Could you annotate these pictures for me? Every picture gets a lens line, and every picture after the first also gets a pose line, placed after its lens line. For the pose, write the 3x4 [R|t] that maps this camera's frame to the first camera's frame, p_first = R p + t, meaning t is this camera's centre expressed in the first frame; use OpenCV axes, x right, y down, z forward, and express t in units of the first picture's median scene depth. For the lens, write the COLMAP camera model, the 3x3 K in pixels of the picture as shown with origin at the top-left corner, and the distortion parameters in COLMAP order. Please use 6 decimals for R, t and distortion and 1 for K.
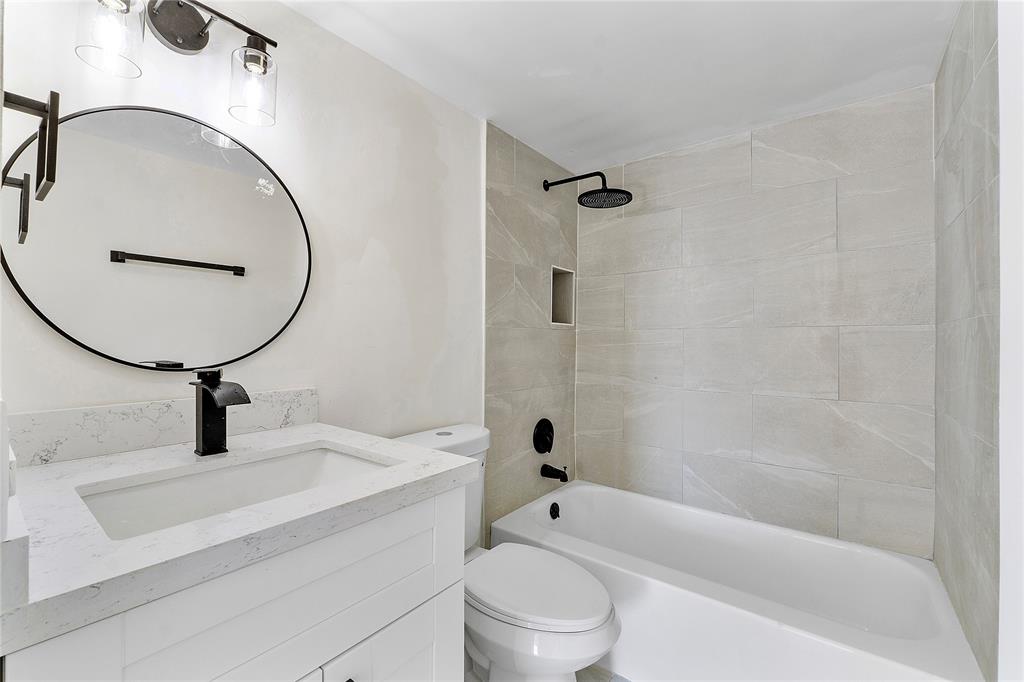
lens RADIAL K [[434.4, 0, 512.3], [0, 434.4, 340.0], [0, 0, 1]] dist [-0.013138, 0.001505]
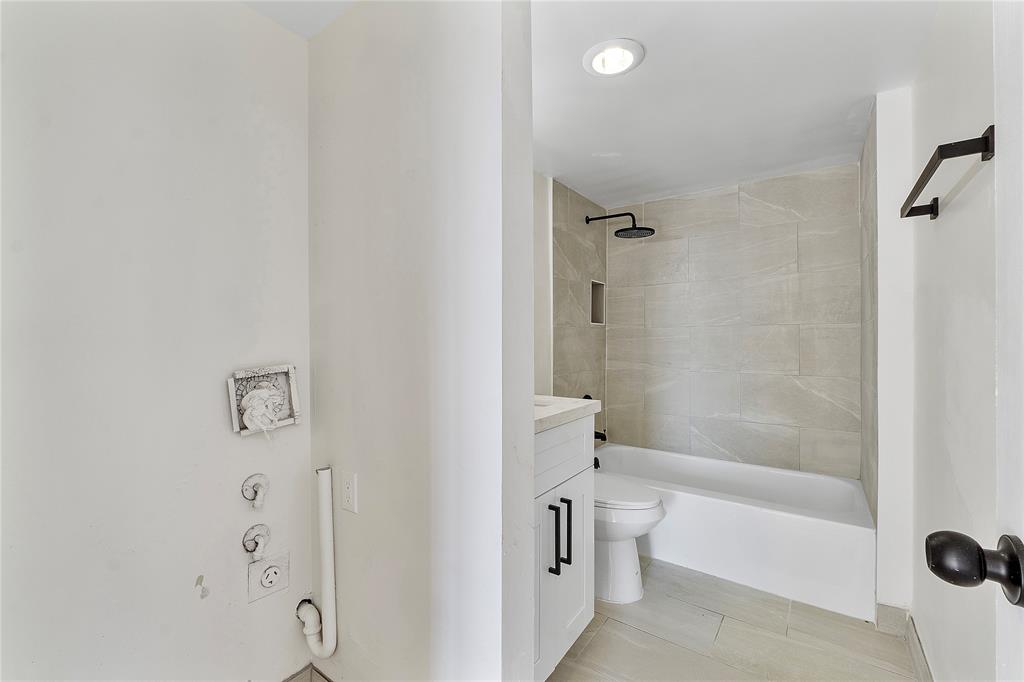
lens RADIAL K [[434.4, 0, 513.2], [0, 434.4, 340.4], [0, 0, 1]] dist [-0.013138, 0.001505]
pose [[0.999107, -0.009713, 0.041118, -0.235419], [0.009407, 0.999927, 0.007632, 0.001277], [-0.041189, -0.007238, 0.999125, -0.367237]]
